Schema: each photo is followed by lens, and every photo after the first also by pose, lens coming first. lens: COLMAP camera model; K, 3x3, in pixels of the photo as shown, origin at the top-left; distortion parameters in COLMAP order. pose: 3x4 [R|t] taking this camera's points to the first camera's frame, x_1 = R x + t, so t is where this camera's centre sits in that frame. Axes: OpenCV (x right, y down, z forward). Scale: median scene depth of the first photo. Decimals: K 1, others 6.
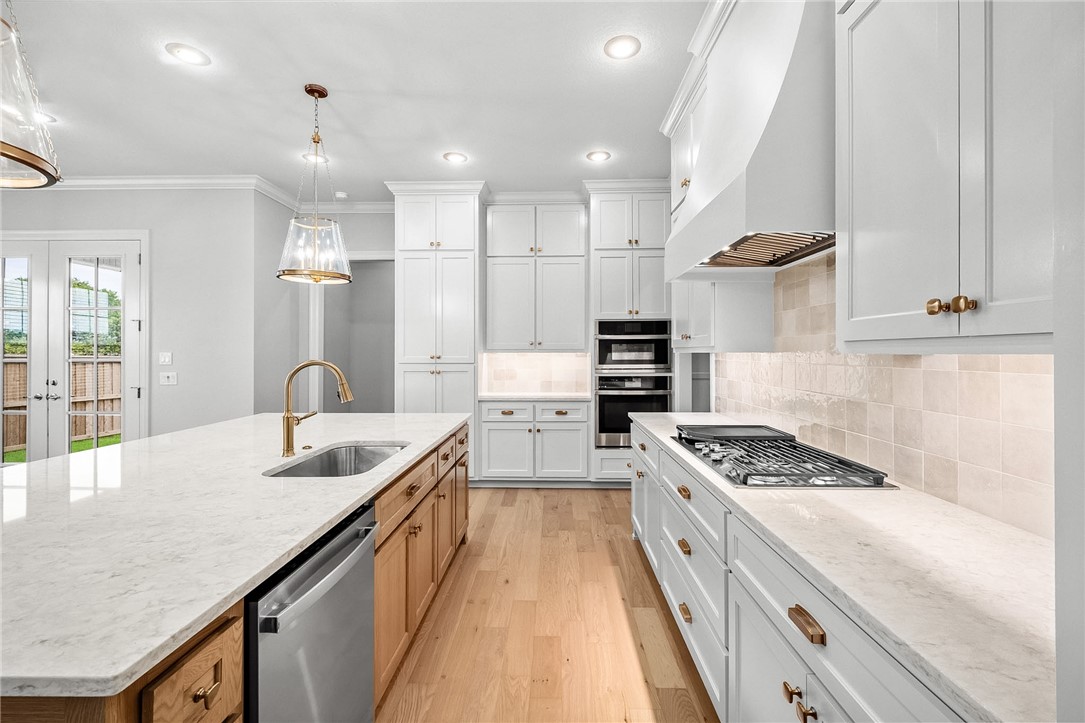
lens RADIAL K [[476.3, 0, 539.9], [0, 476.3, 354.4], [0, 0, 1]] dist [0.004642, -0.000230]
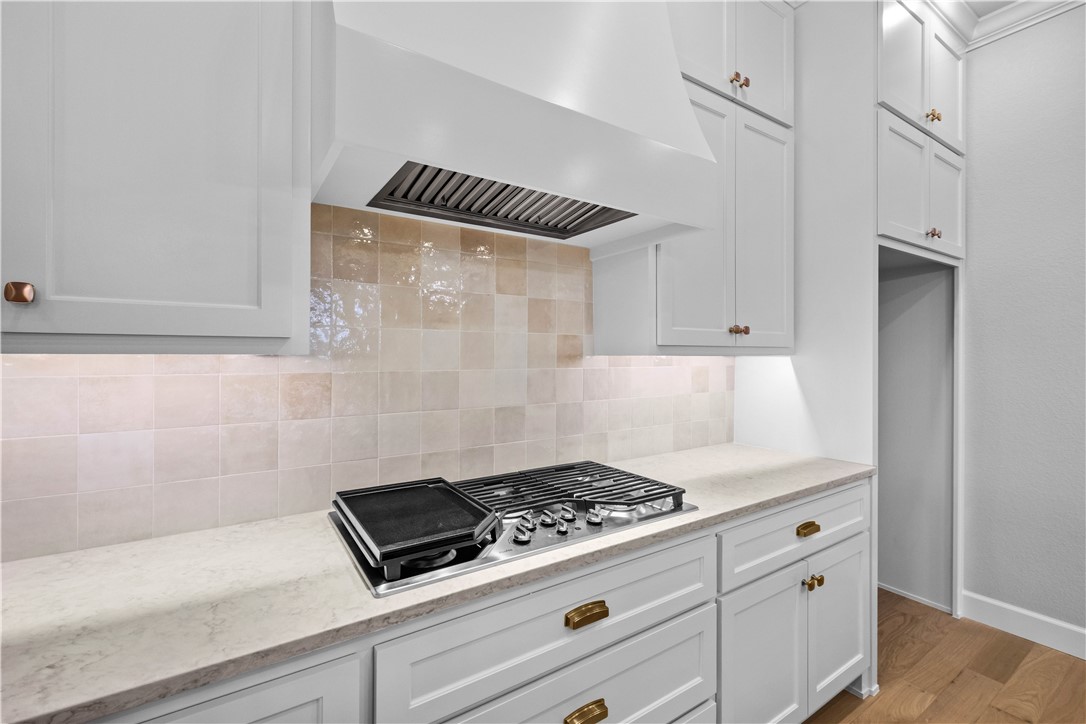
lens RADIAL K [[473.6, 0, 542.8], [0, 473.6, 357.5], [0, 0, 1]] dist [0.004710, 0.000168]
pose [[-0.576326, -0.006102, 0.817197, -0.132102], [0.001010, 0.999966, 0.008179, -0.005780], [-0.817219, 0.005539, -0.576300, 1.712908]]
